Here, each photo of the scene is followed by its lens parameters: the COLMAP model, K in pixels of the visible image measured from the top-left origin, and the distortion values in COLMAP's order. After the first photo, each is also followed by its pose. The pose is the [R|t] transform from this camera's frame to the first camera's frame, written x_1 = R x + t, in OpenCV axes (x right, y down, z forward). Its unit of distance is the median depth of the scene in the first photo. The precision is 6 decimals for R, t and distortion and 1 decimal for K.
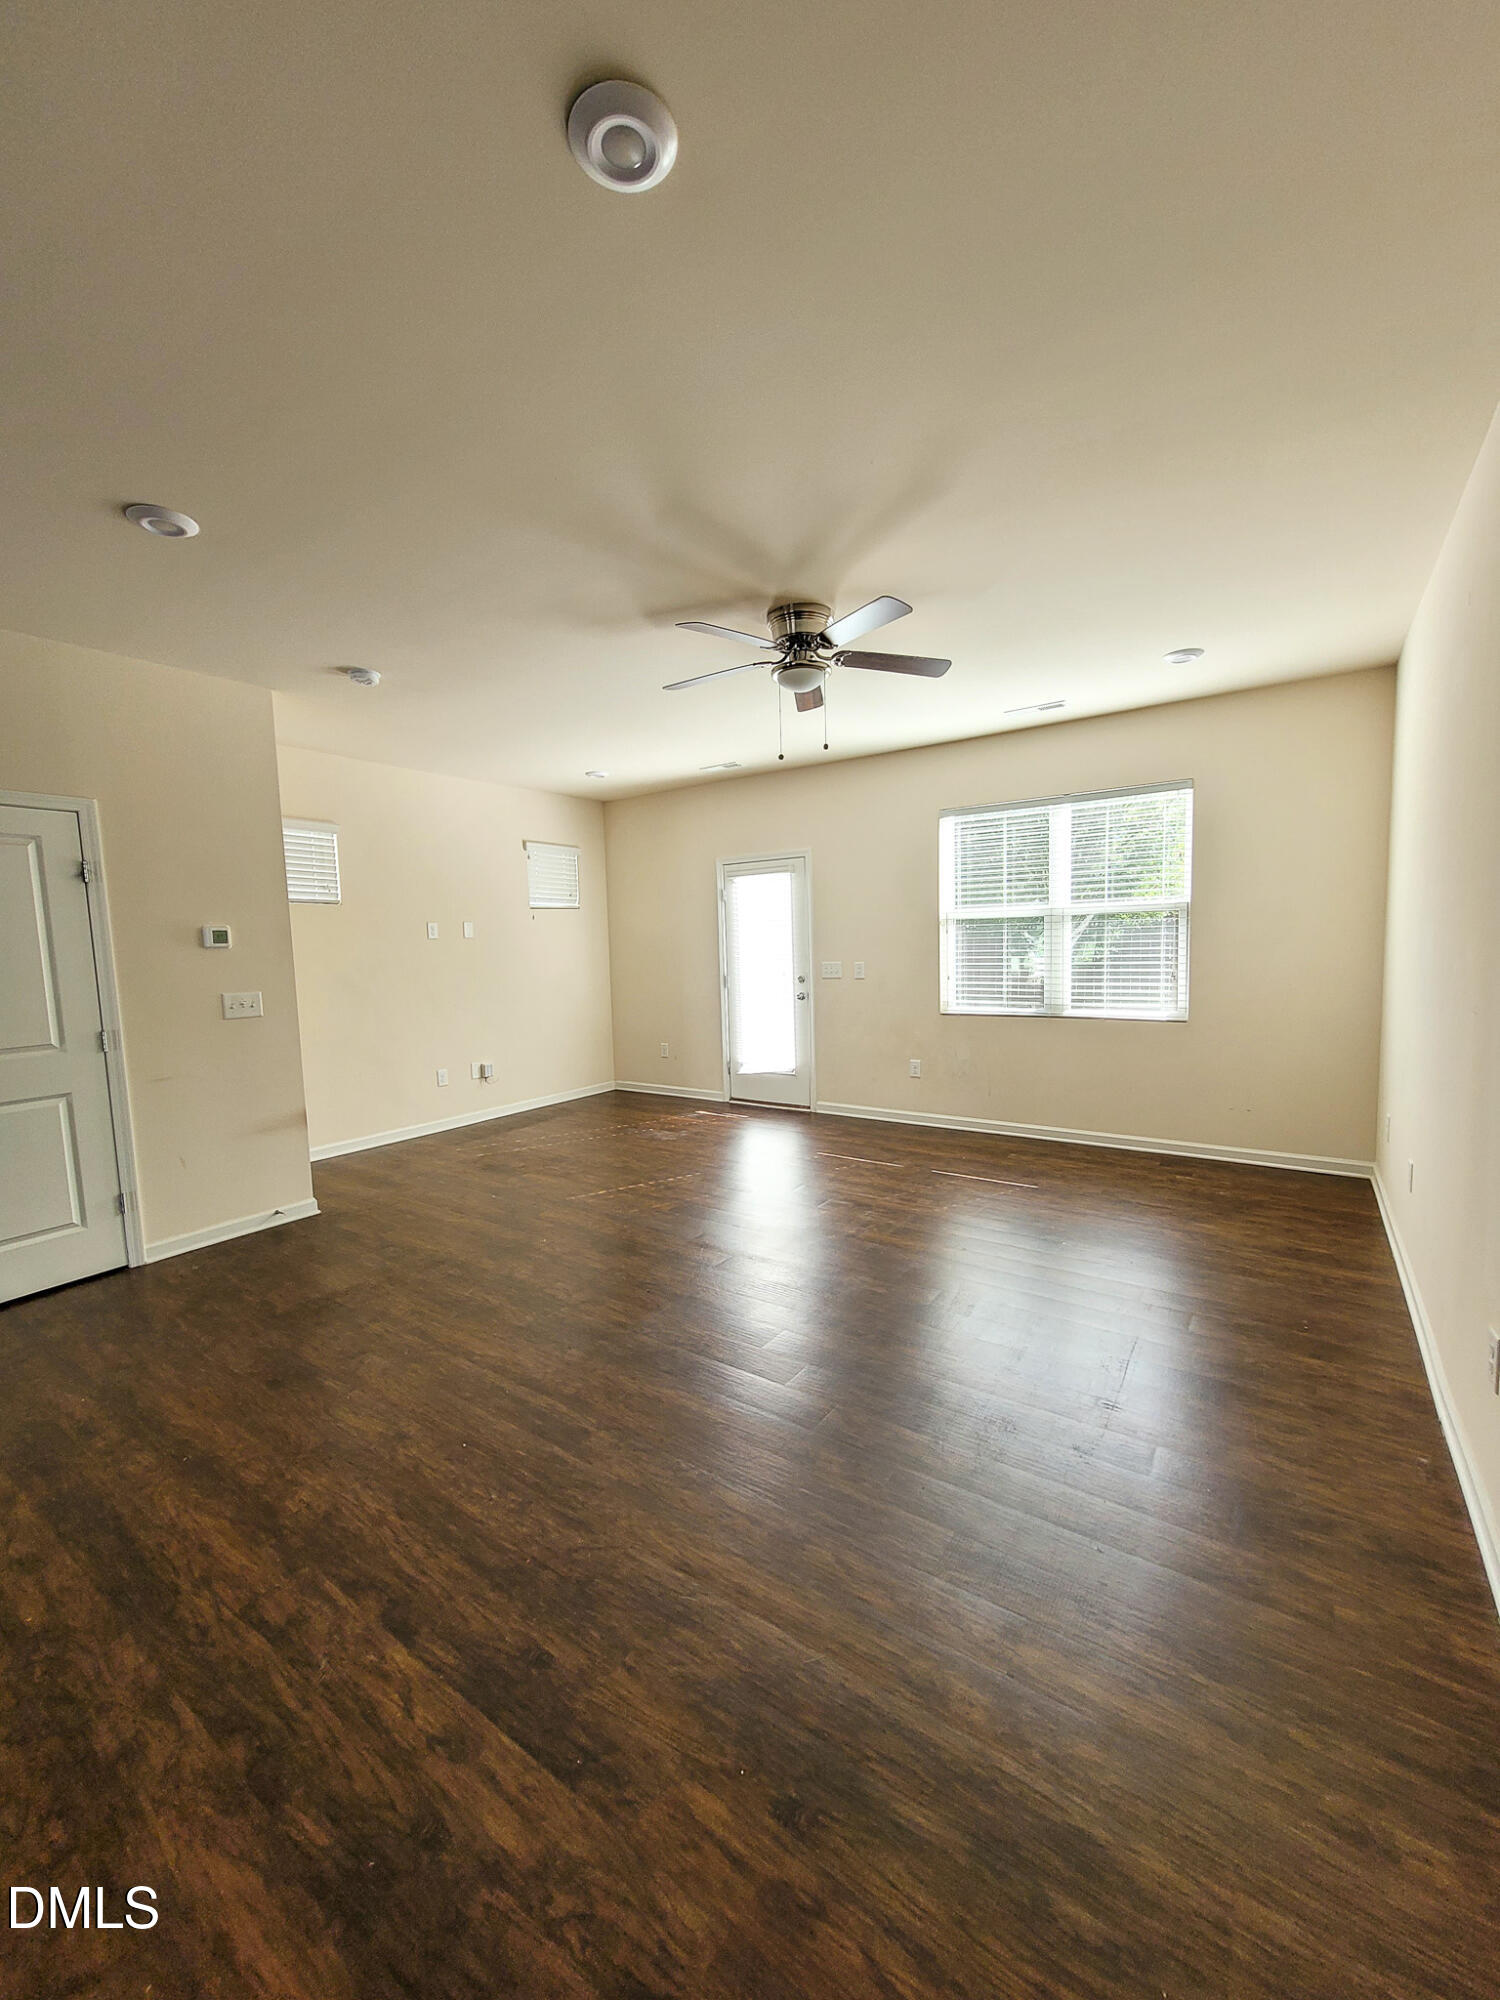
lens RADIAL K [[778.8, 0, 755.0], [0, 778.8, 1010.0], [0, 0, 1]] dist [0.000889, 0.000421]
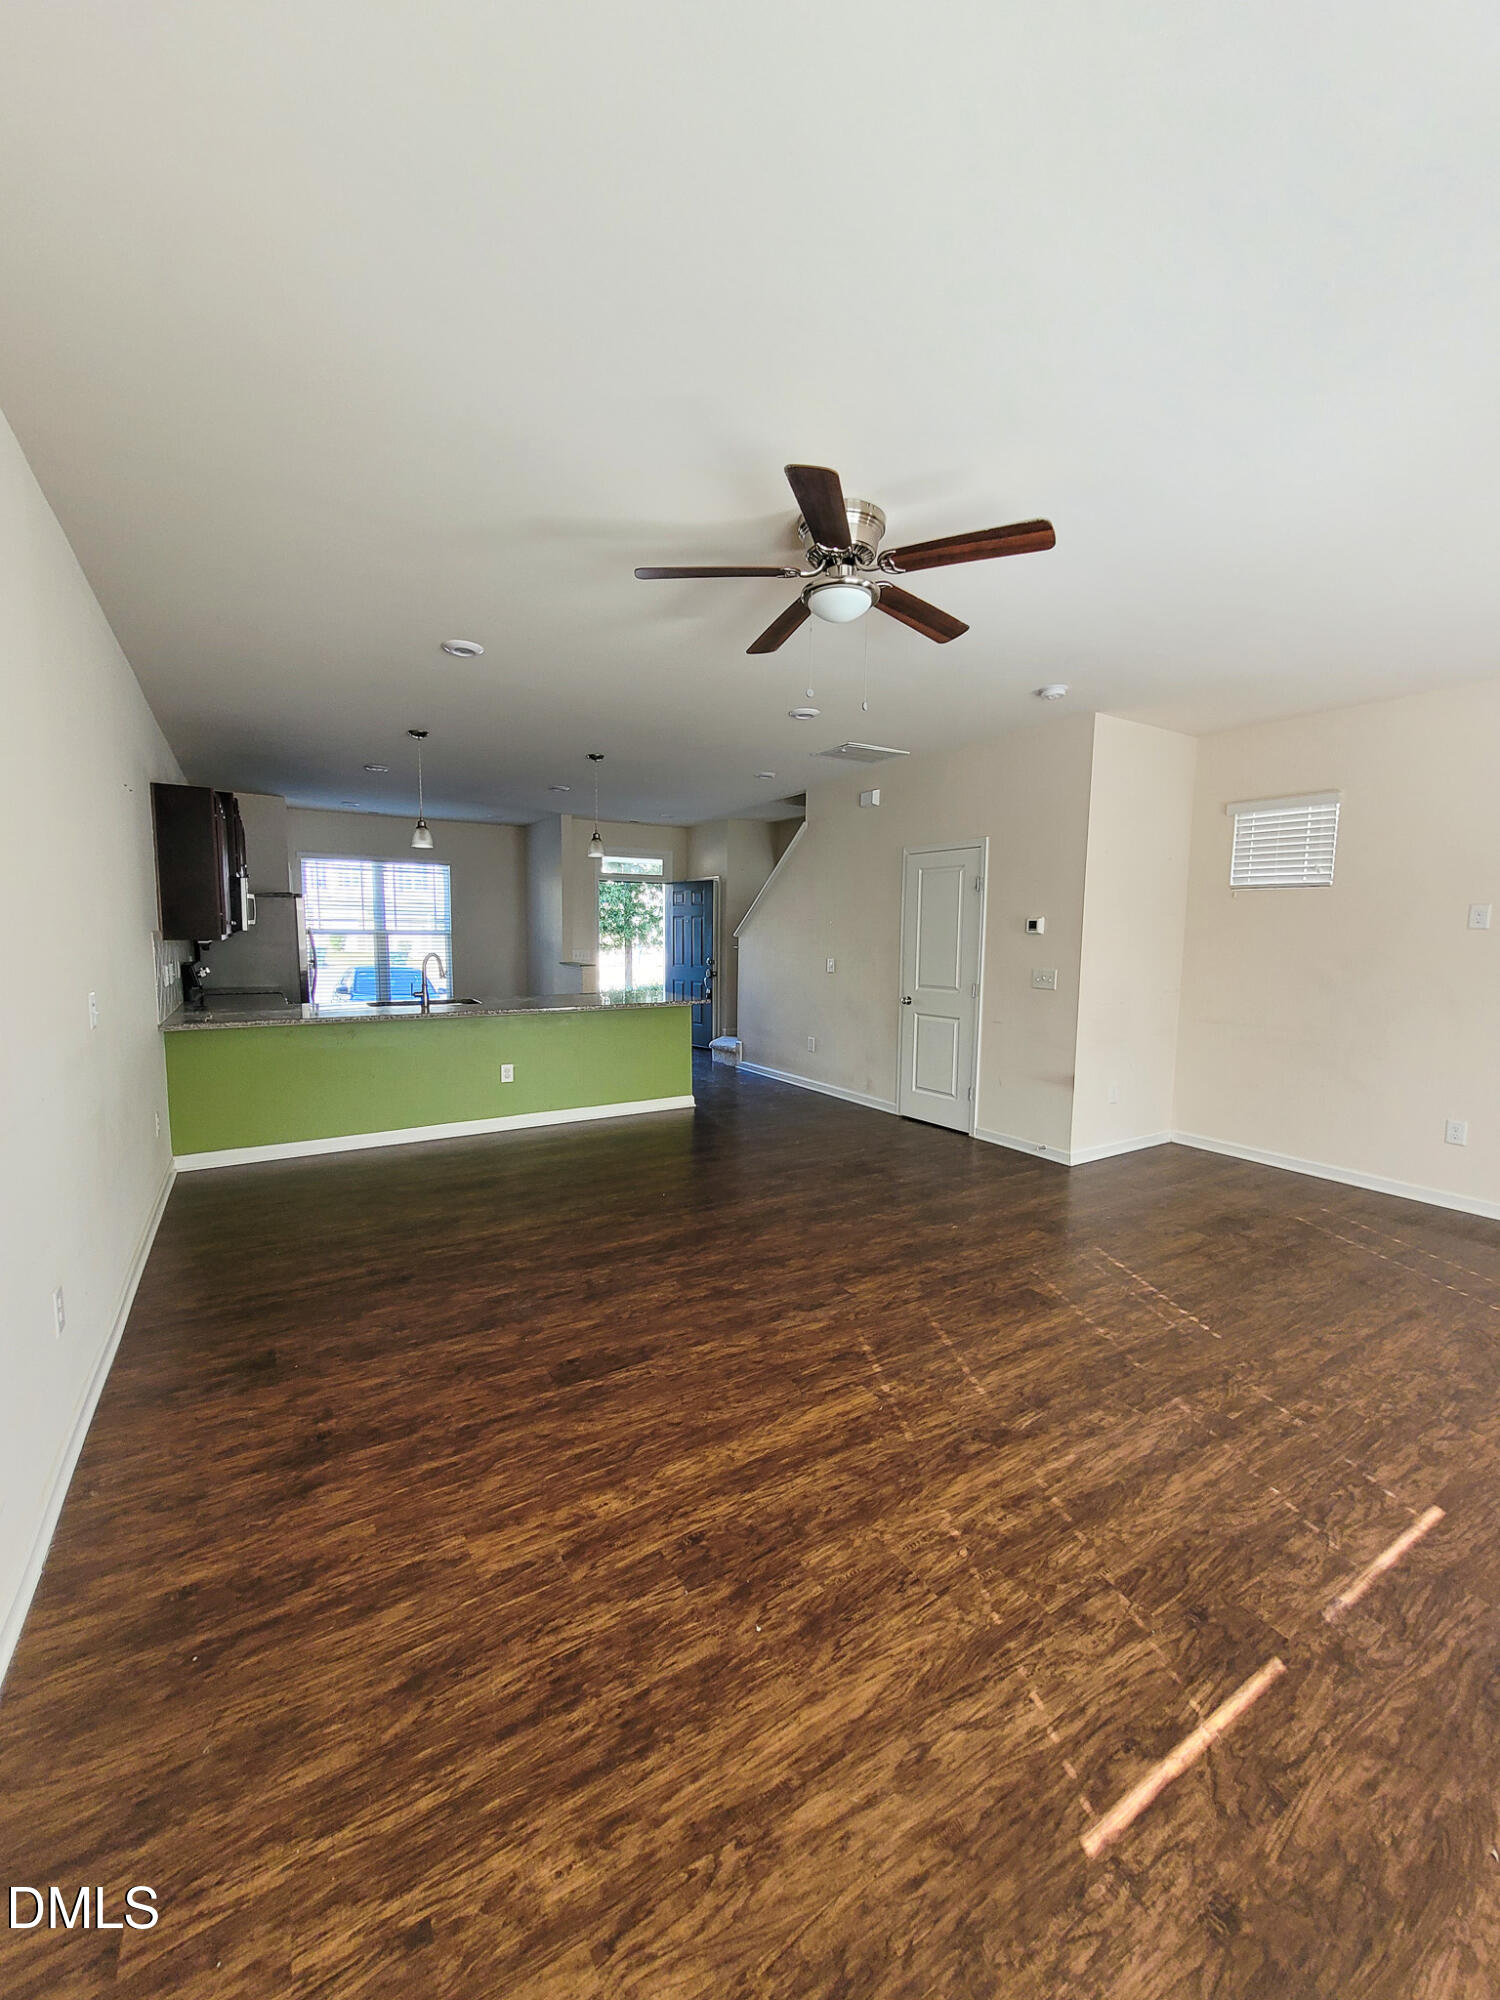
lens RADIAL K [[778.8, 0, 755.0], [0, 778.8, 1010.0], [0, 0, 1]] dist [0.000889, 0.000421]
pose [[-0.396295, 0.114703, -0.910930, 0.541271], [-0.079994, 0.984079, 0.158715, -0.093332], [0.914632, 0.135767, -0.380810, 0.817693]]
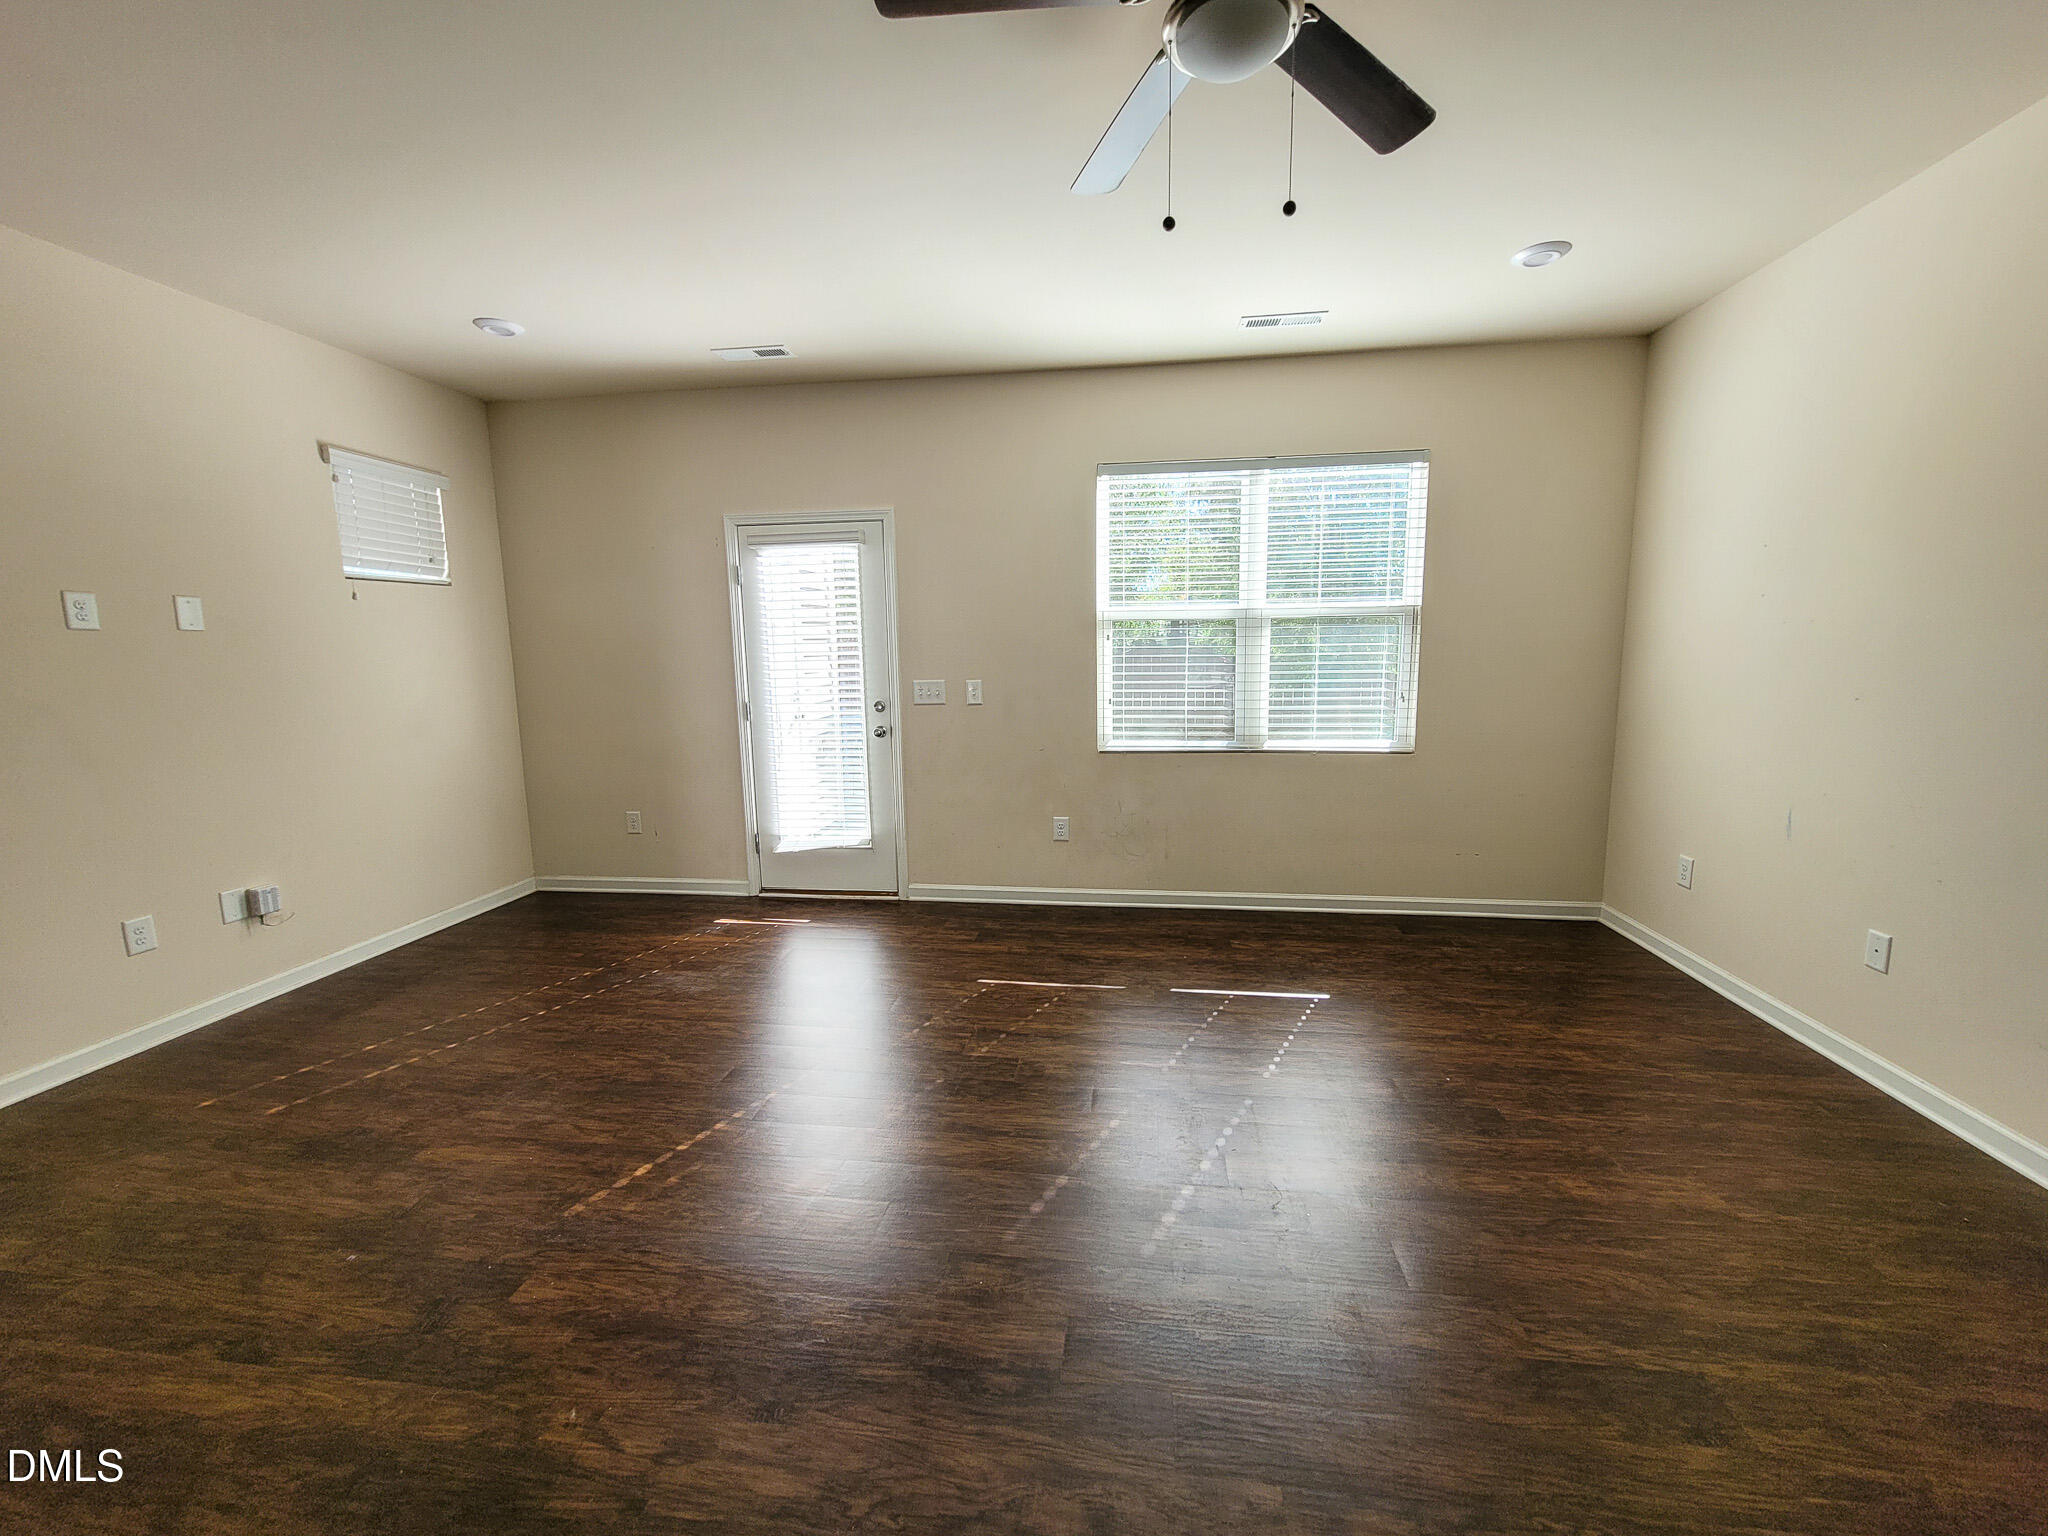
lens RADIAL K [[800.9, 0, 1034.8], [0, 800.9, 760.4], [0, 0, 1]] dist [0.003642, 0.000064]
pose [[0.889450, -0.048587, 0.454442, -0.170479], [0.029889, 0.998388, 0.048243, -0.027572], [-0.456054, -0.029327, 0.889469, 0.407823]]
